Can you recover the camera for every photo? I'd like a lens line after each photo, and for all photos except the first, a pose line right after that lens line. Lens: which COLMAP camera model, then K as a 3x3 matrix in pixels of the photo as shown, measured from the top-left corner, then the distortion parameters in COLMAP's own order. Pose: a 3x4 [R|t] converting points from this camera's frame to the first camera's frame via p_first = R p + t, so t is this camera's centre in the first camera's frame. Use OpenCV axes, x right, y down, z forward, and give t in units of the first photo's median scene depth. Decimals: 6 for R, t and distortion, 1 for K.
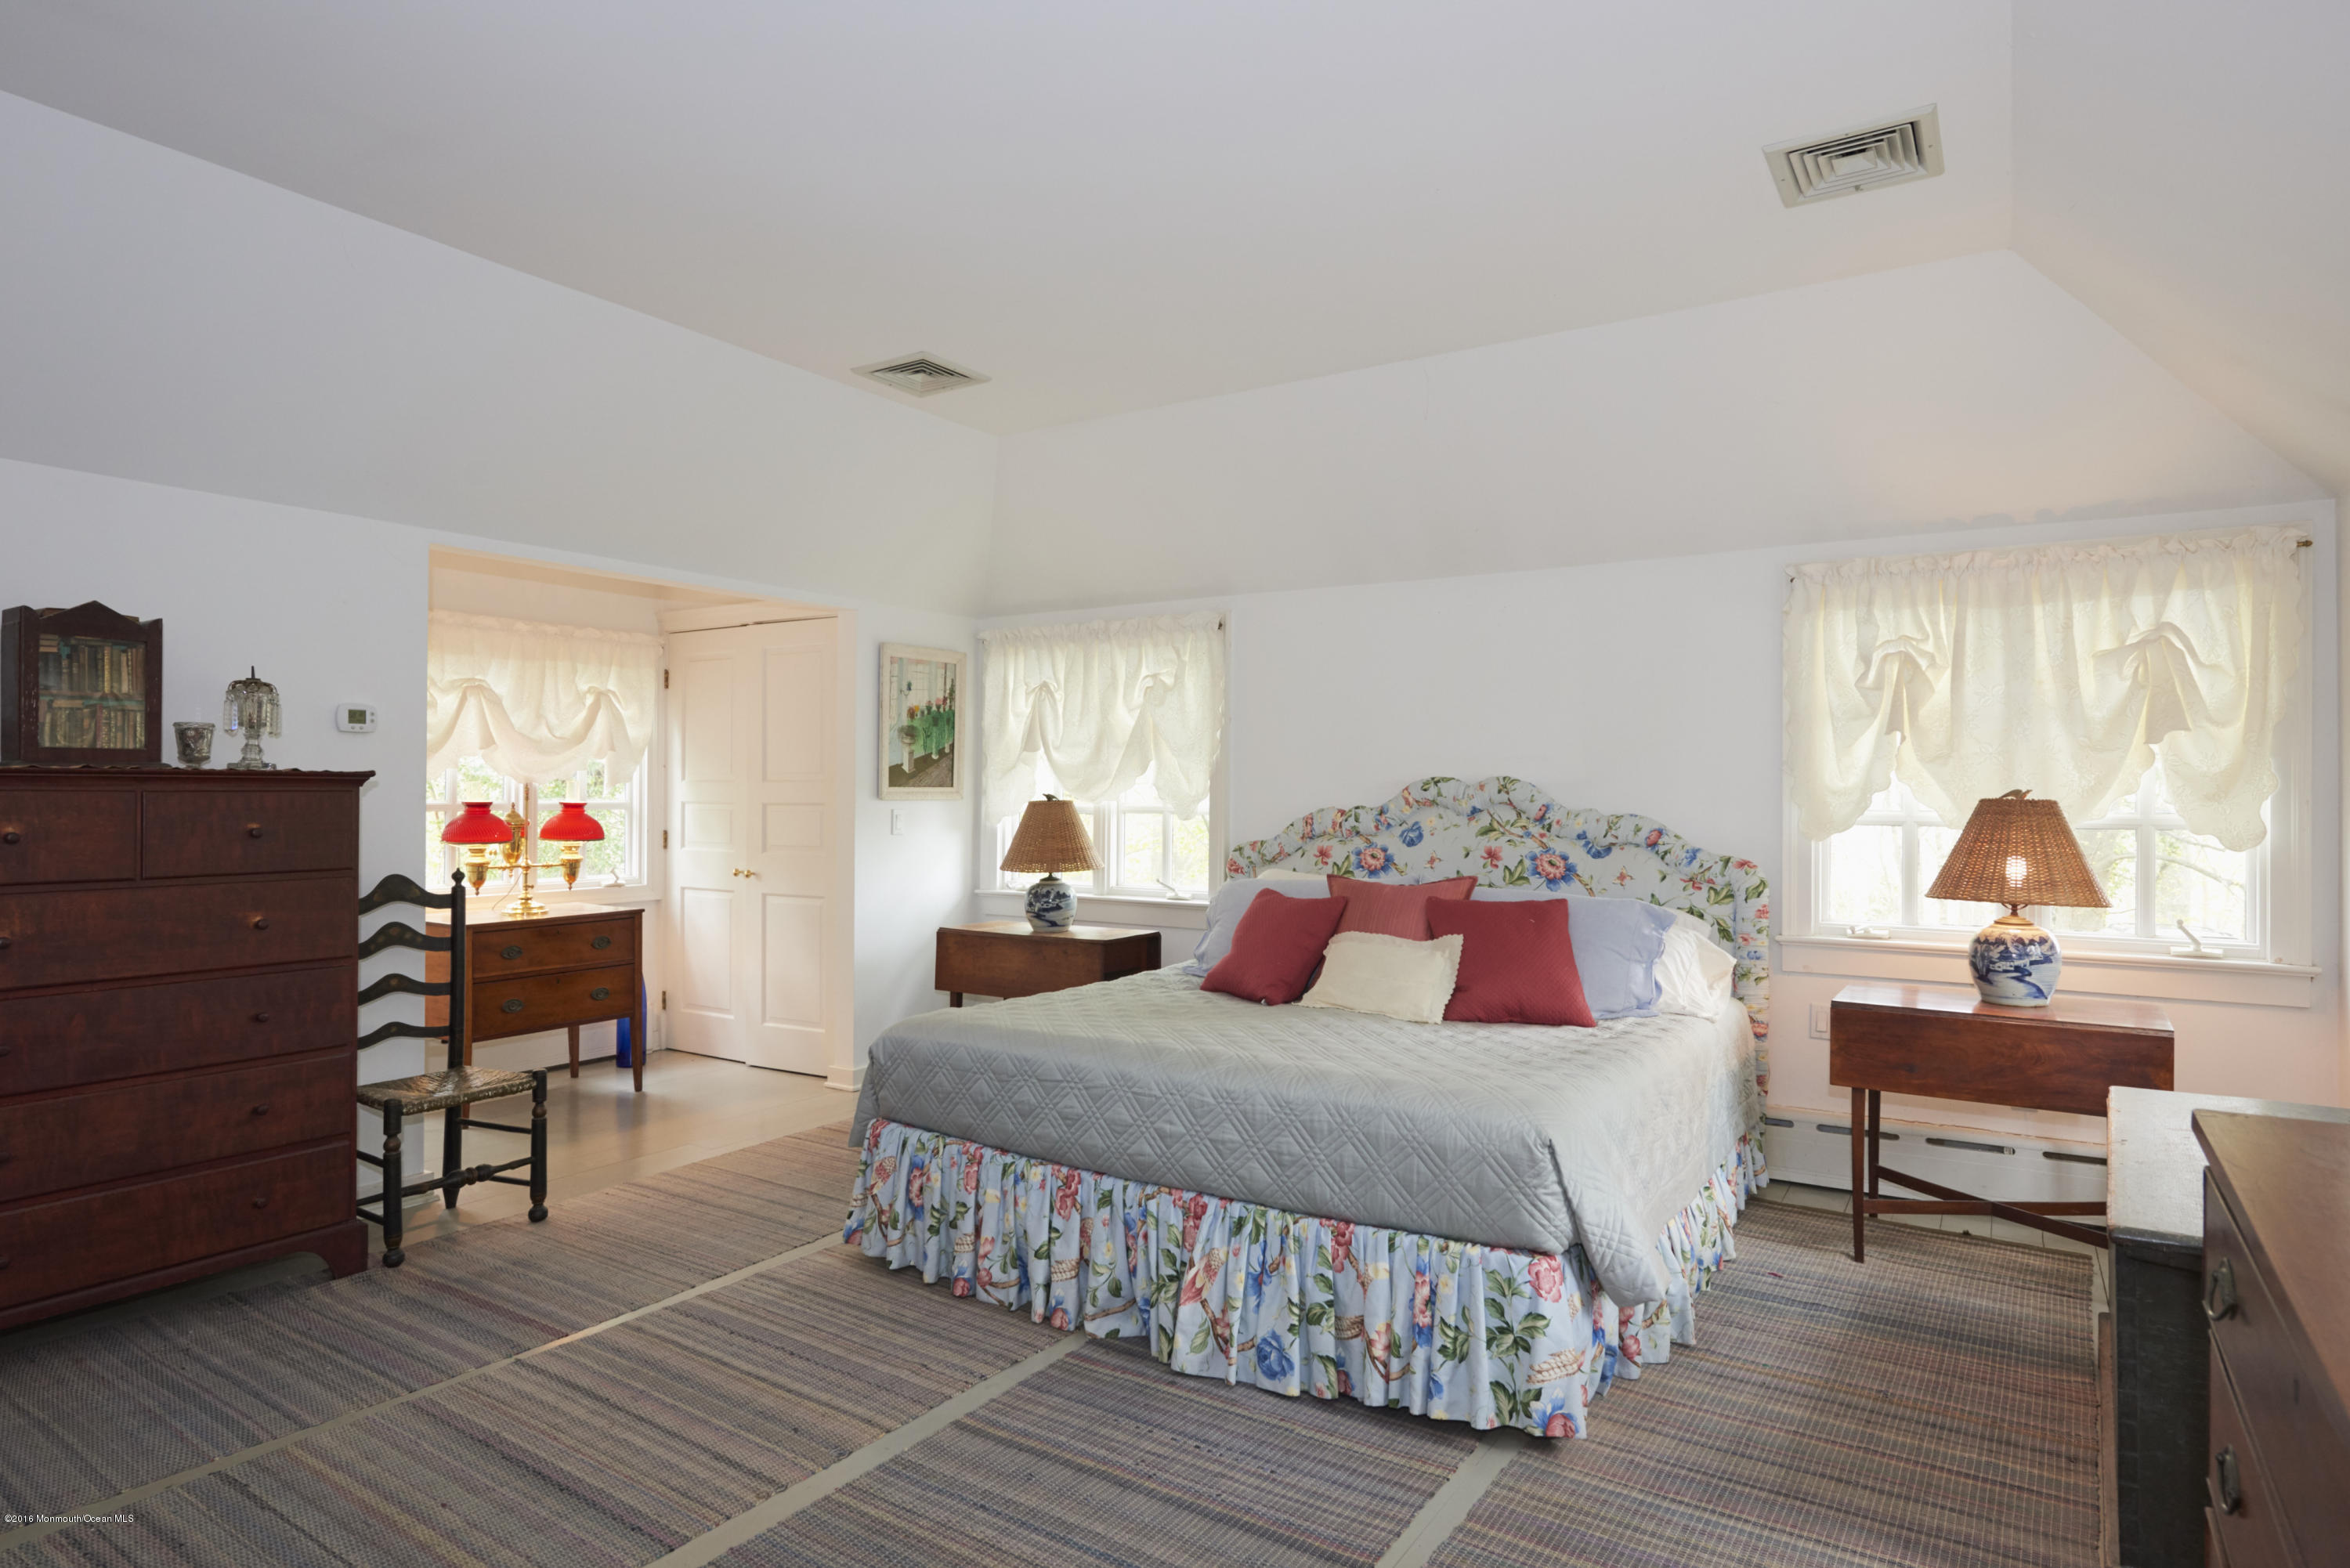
lens RADIAL K [[1275.9, 0, 1175.8], [0, 1275.9, 787.9], [0, 0, 1]] dist [0.000212, 0.000029]
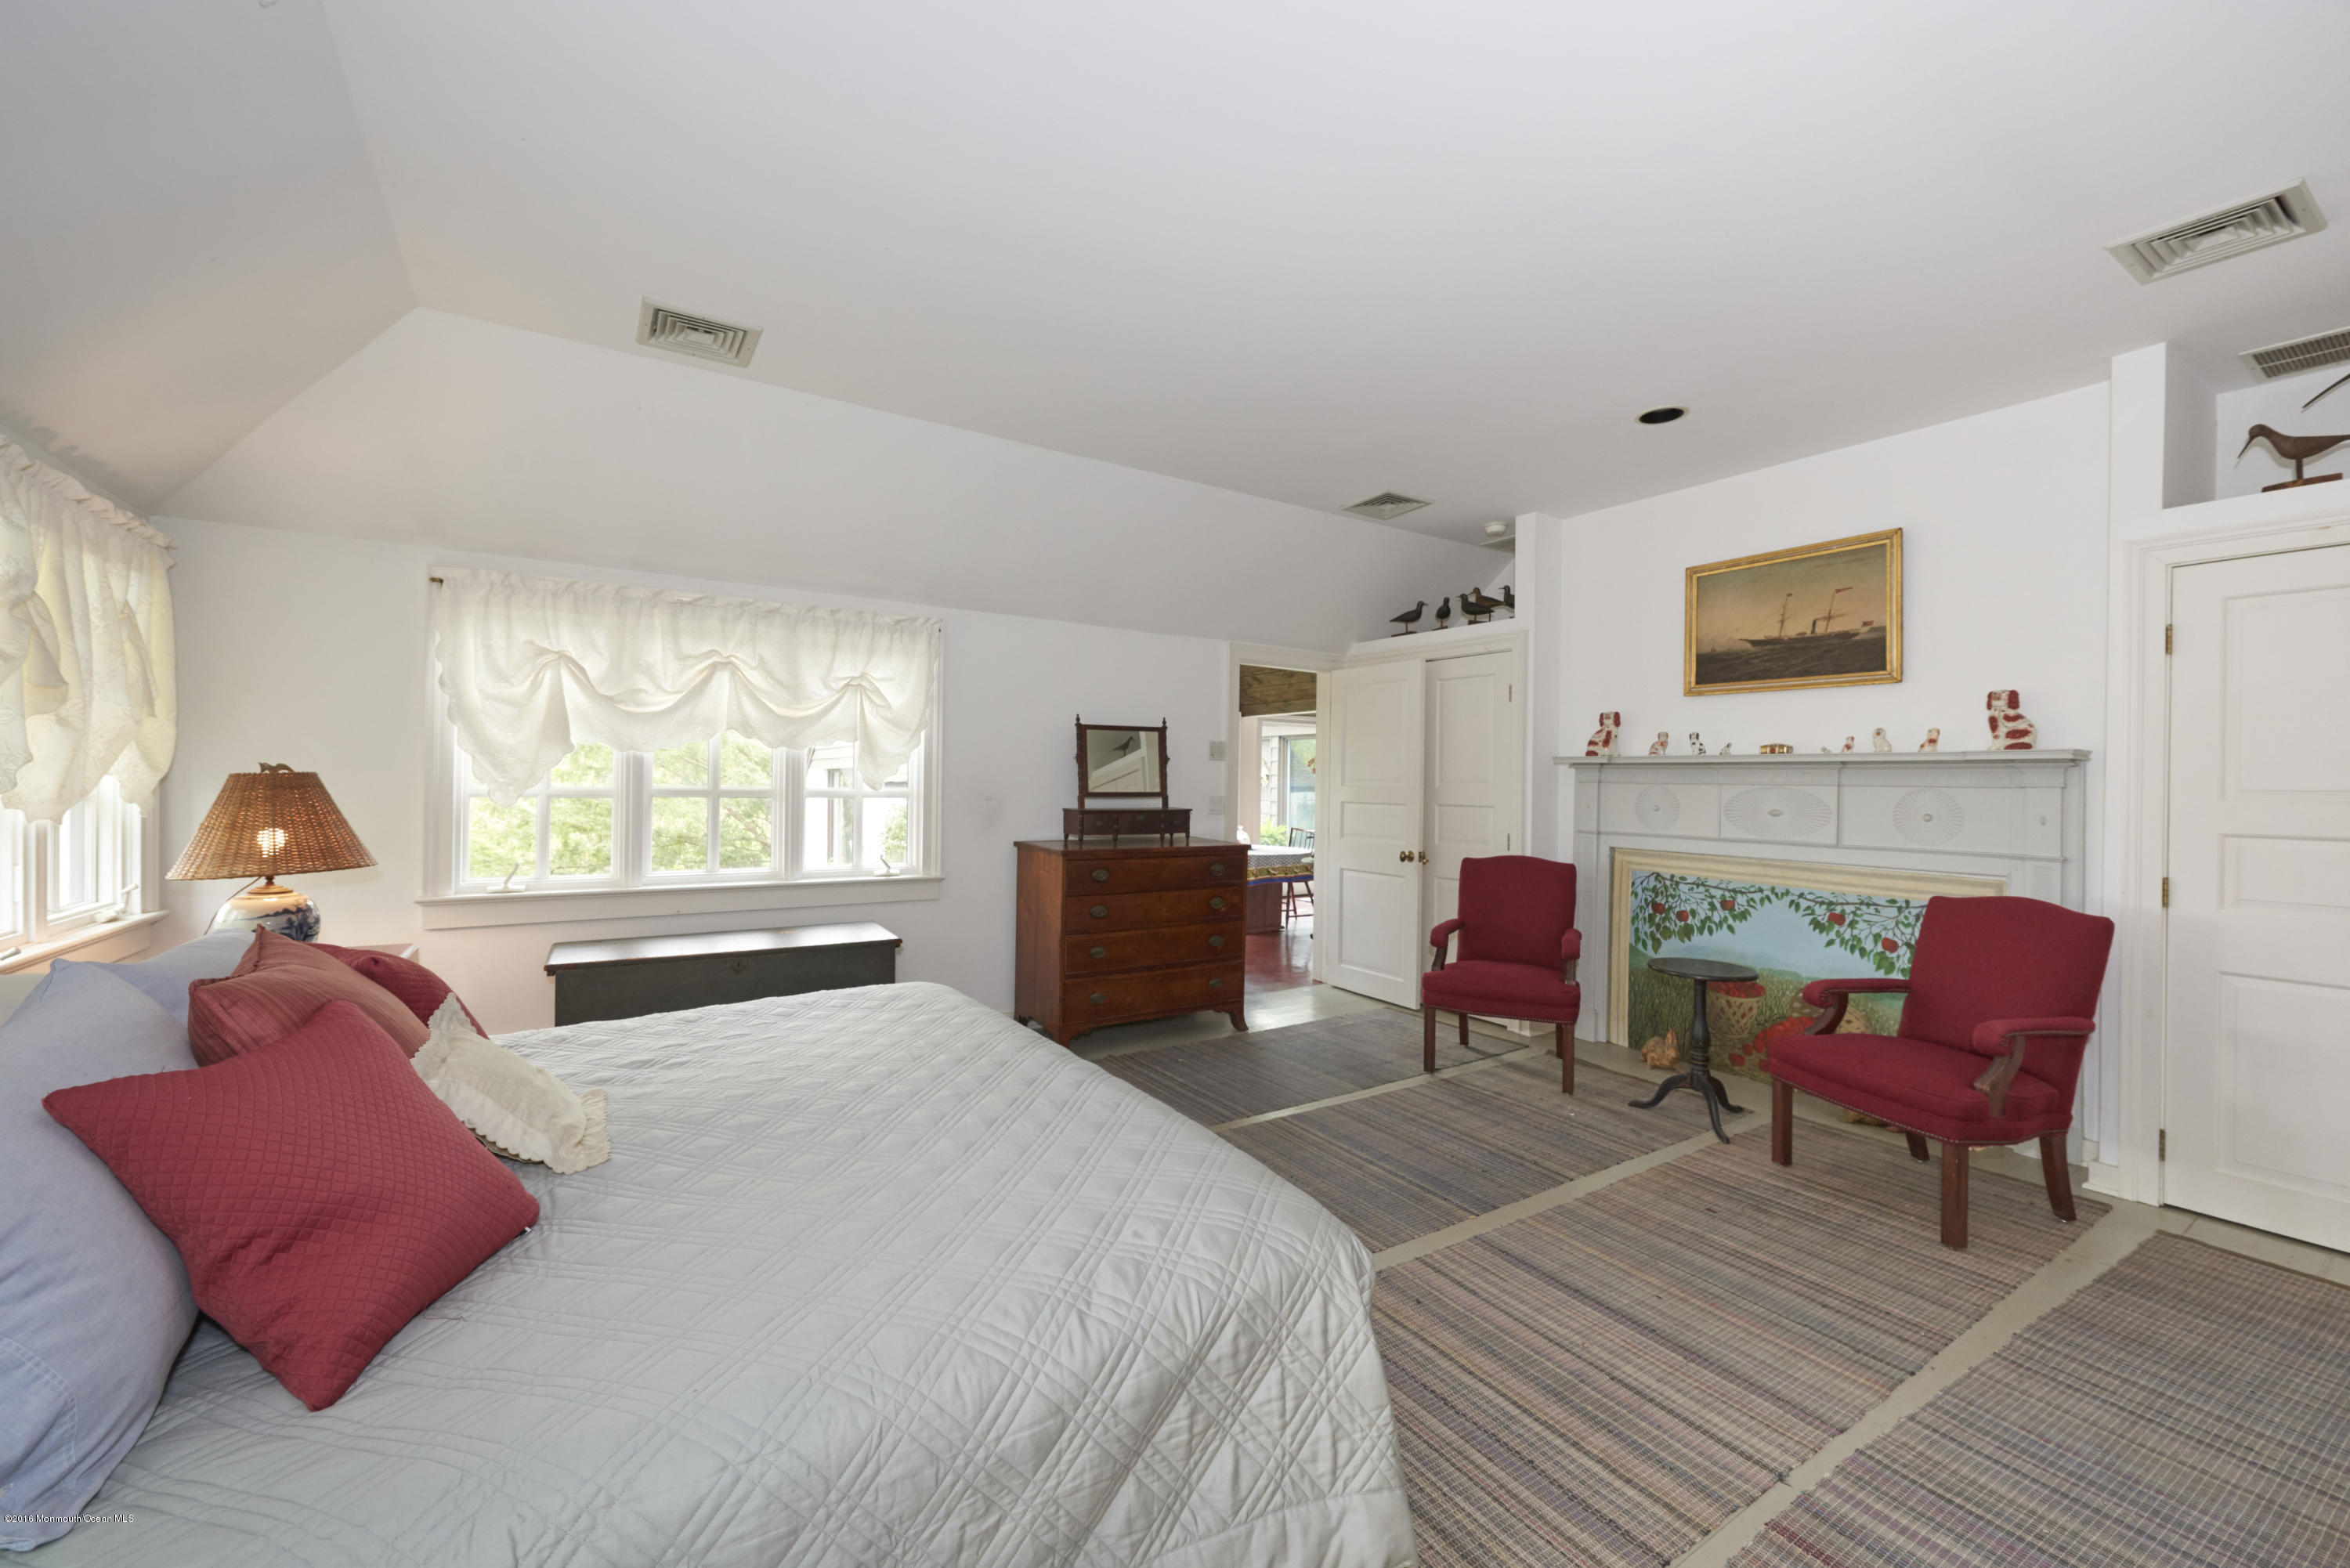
lens RADIAL K [[932.4, 0, 1177.8], [0, 932.4, 779.8], [0, 0, 1]] dist [-0.000151, 0.000003]
pose [[-0.912373, -0.011415, 0.409200, -0.404604], [-0.011820, 0.999929, 0.001539, 0.005324], [-0.409188, -0.003432, -0.912444, 1.725083]]
